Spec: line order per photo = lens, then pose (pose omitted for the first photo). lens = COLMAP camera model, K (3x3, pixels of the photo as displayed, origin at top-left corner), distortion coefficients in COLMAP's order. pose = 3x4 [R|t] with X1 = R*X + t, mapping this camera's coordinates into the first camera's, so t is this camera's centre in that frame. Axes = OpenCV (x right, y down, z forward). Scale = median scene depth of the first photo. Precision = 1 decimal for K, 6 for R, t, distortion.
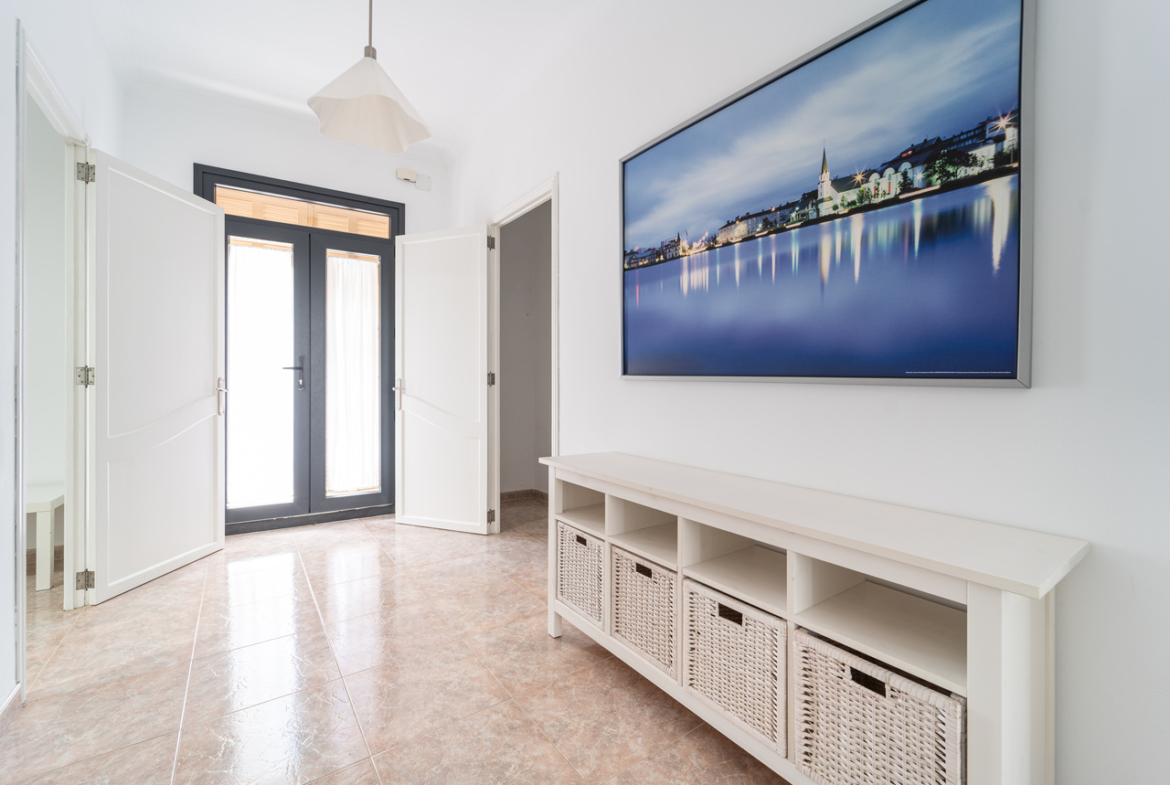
lens RADIAL K [[486.9, 0, 582.7], [0, 486.9, 381.6], [0, 0, 1]] dist [-0.000880, -0.000290]
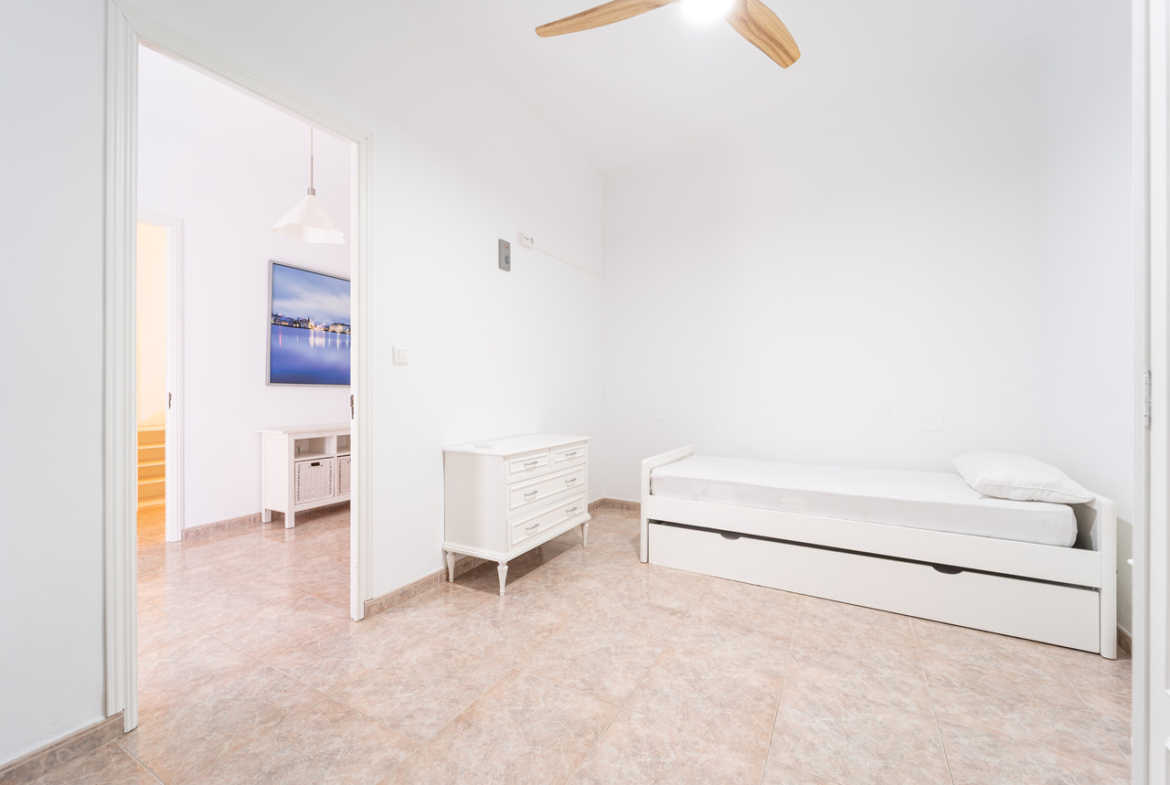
lens RADIAL K [[476.9, 0, 576.8], [0, 476.9, 390.4], [0, 0, 1]] dist [-0.000085, -0.000315]
pose [[-0.432023, -0.004111, 0.901853, -1.968499], [-0.003886, 0.999989, 0.002697, 0.004615], [-0.901854, -0.002339, -0.432034, 0.755350]]
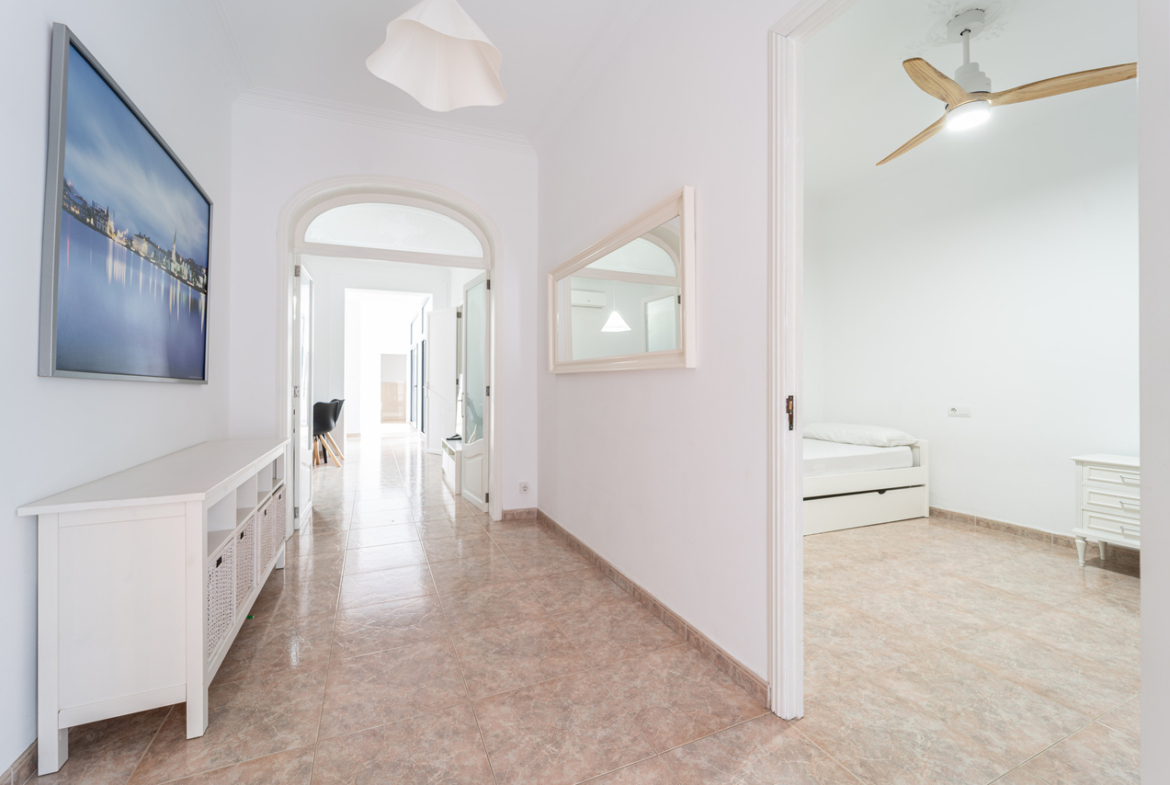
lens RADIAL K [[471.7, 0, 590.4], [0, 471.7, 379.6], [0, 0, 1]] dist [0.000086, 0.000327]
pose [[-0.982426, -0.004247, 0.186603, -0.708425], [-0.006310, 0.999925, -0.010462, 0.000639], [-0.186544, -0.011455, -0.982380, 1.480630]]
